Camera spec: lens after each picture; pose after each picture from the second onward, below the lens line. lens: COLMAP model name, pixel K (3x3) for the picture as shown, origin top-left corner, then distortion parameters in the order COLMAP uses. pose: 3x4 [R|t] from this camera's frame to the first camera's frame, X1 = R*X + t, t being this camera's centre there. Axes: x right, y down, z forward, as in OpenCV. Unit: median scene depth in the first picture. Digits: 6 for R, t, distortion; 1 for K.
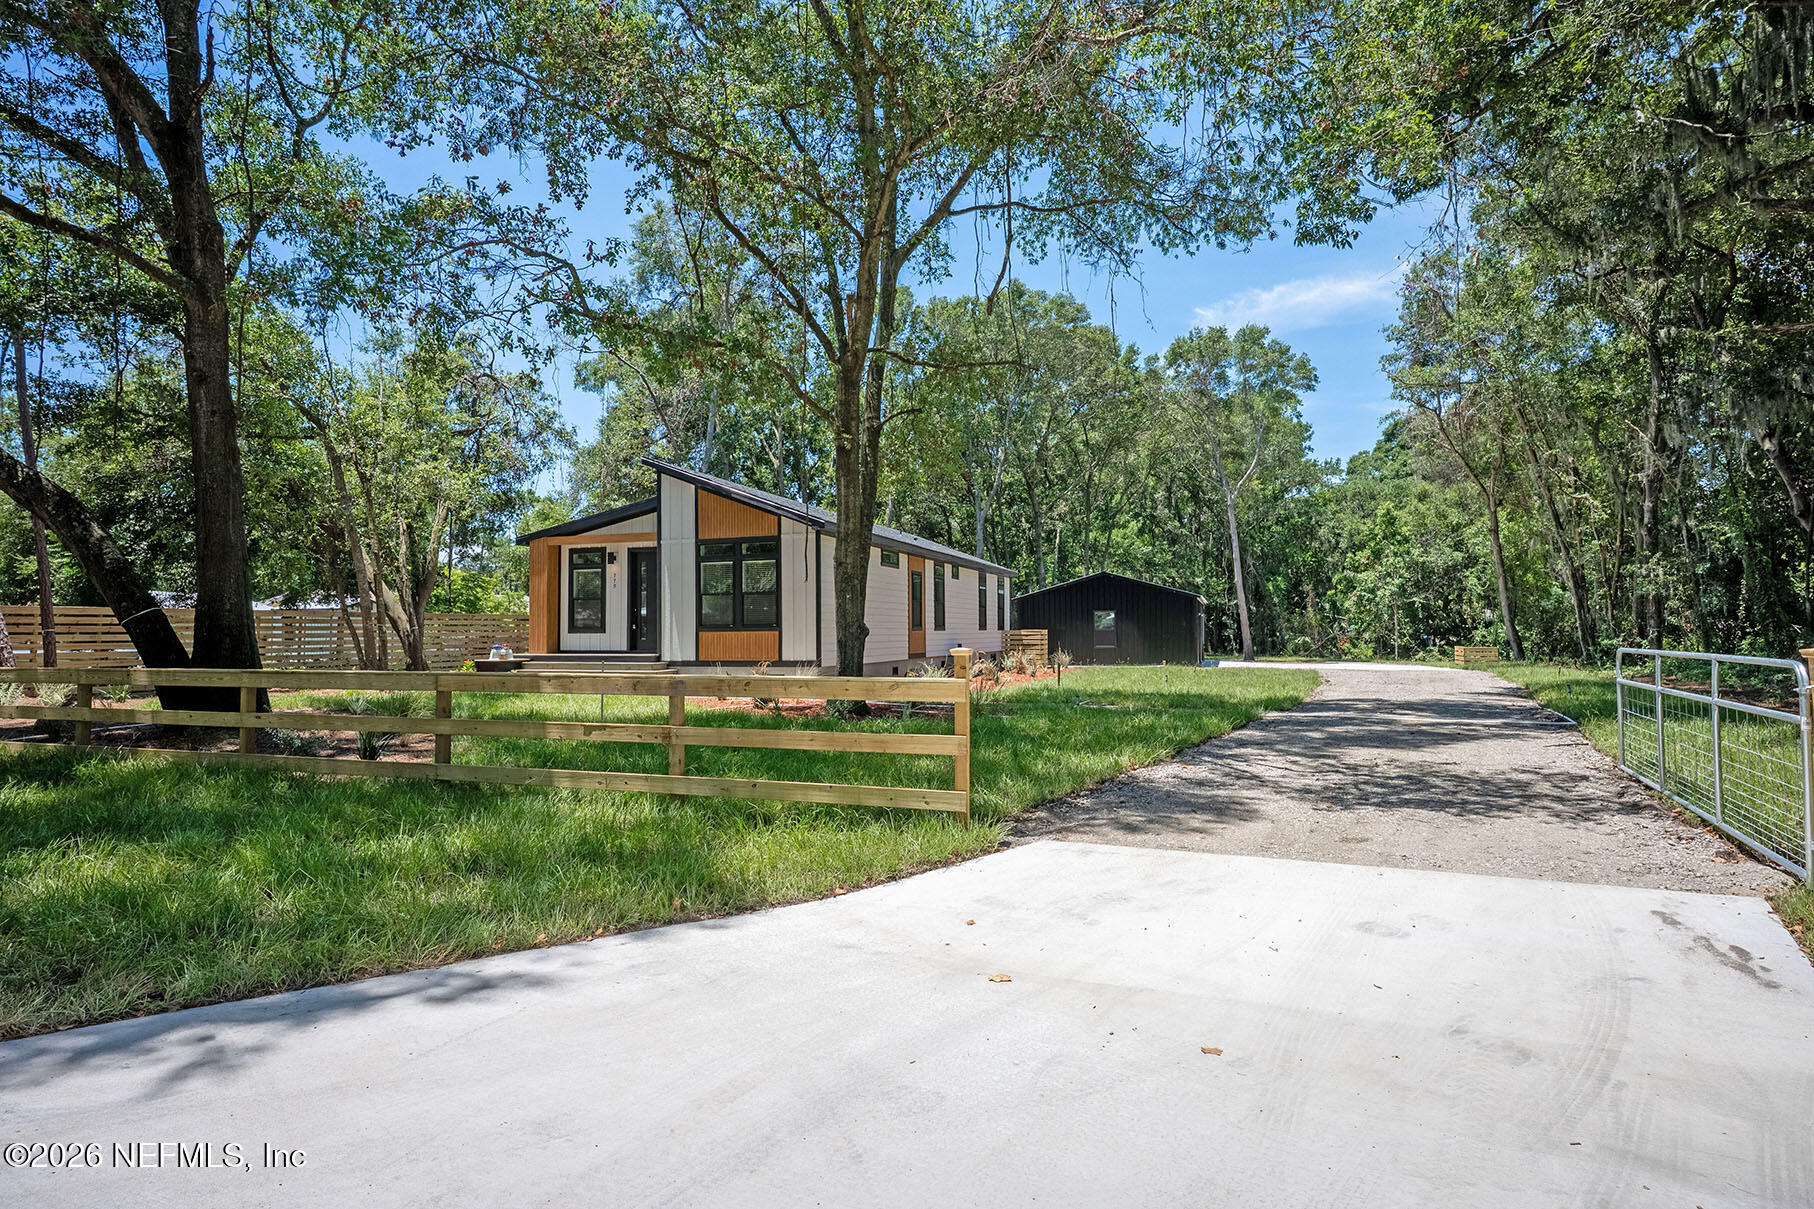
lens RADIAL K [[937.4, 0, 907.0], [0, 937.4, 604.5], [0, 0, 1]] dist [-0.000275, -0.000061]
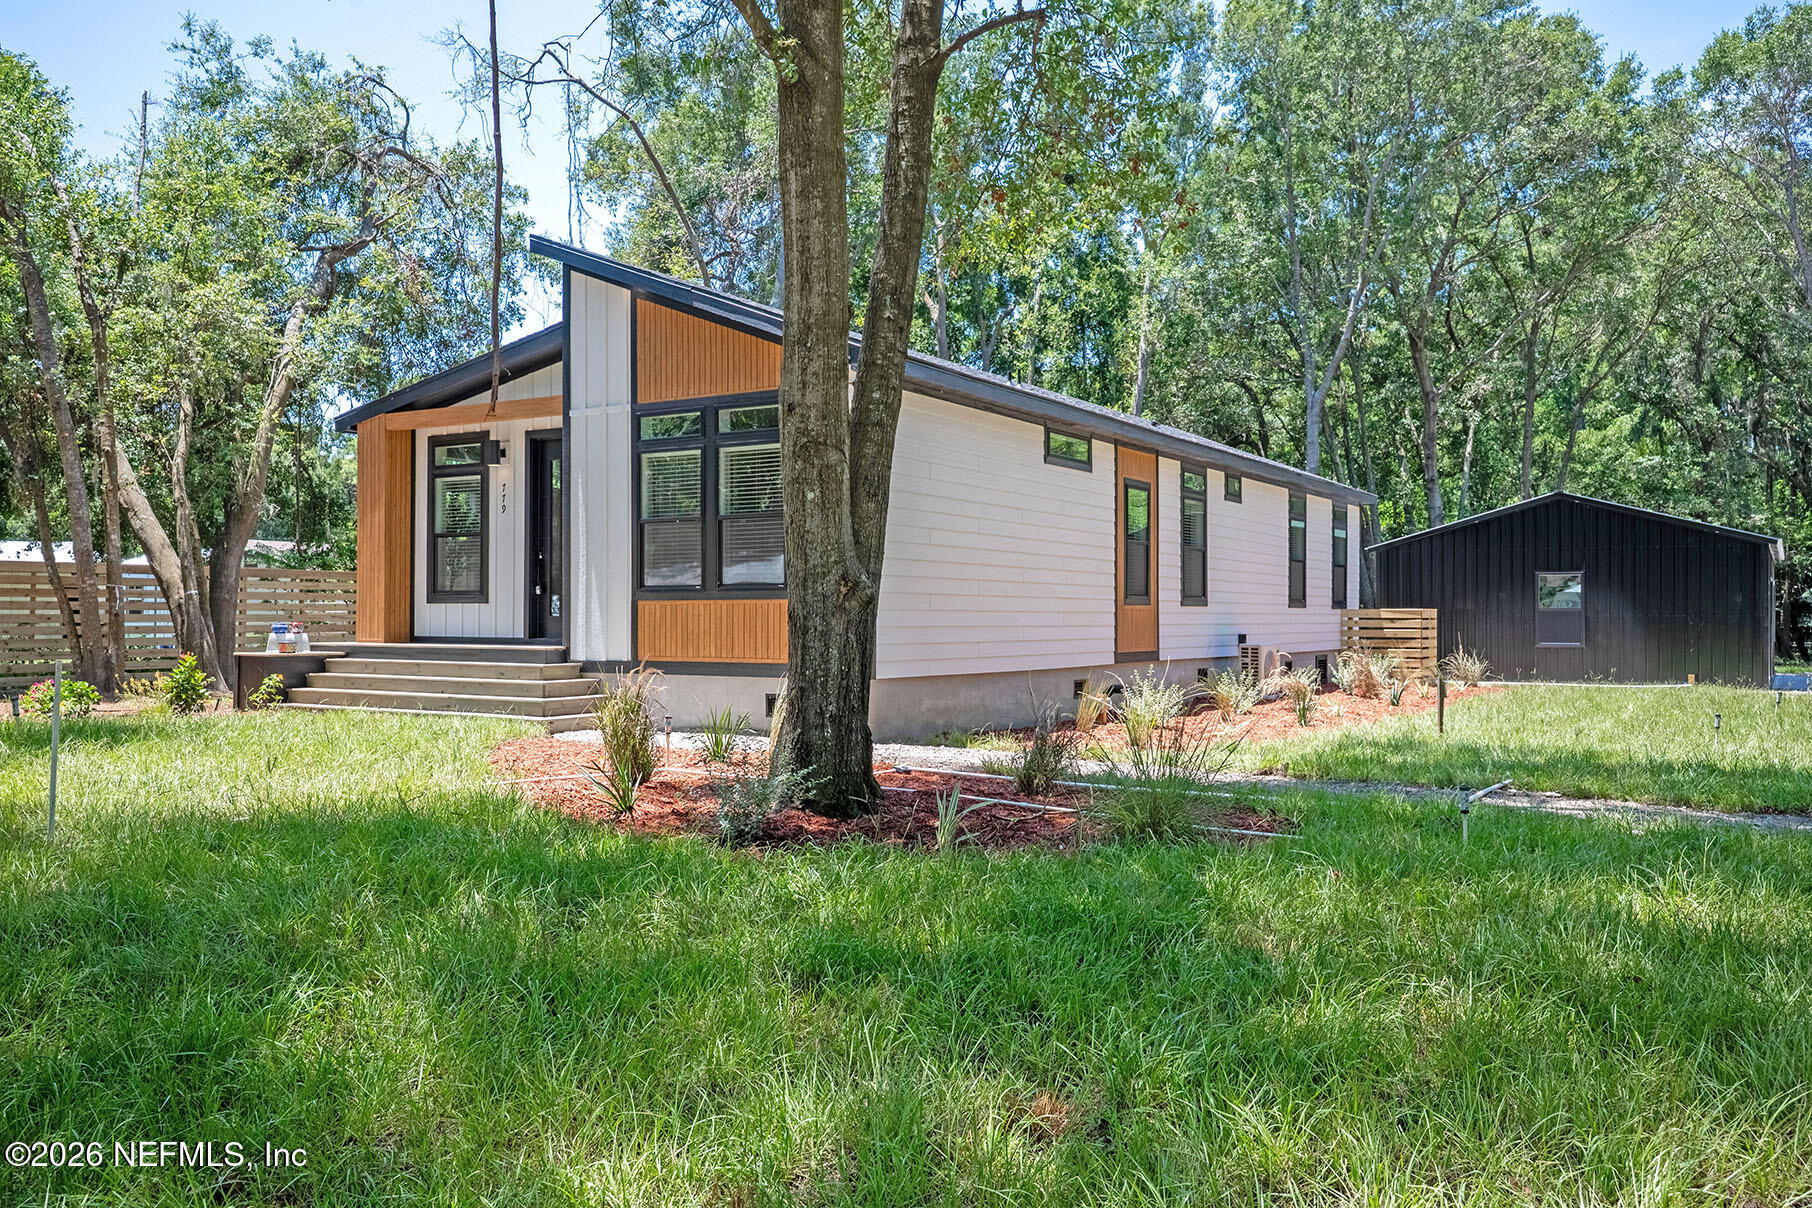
lens RADIAL K [[1453.9, 0, 912.2], [0, 1453.9, 610.5], [0, 0, 1]] dist [0.011949, -0.004182]
pose [[0.977503, 0.008362, -0.210755, 0.047646], [-0.003106, 0.999676, 0.025259, 0.010678], [0.210898, -0.024036, 0.977212, 0.215971]]
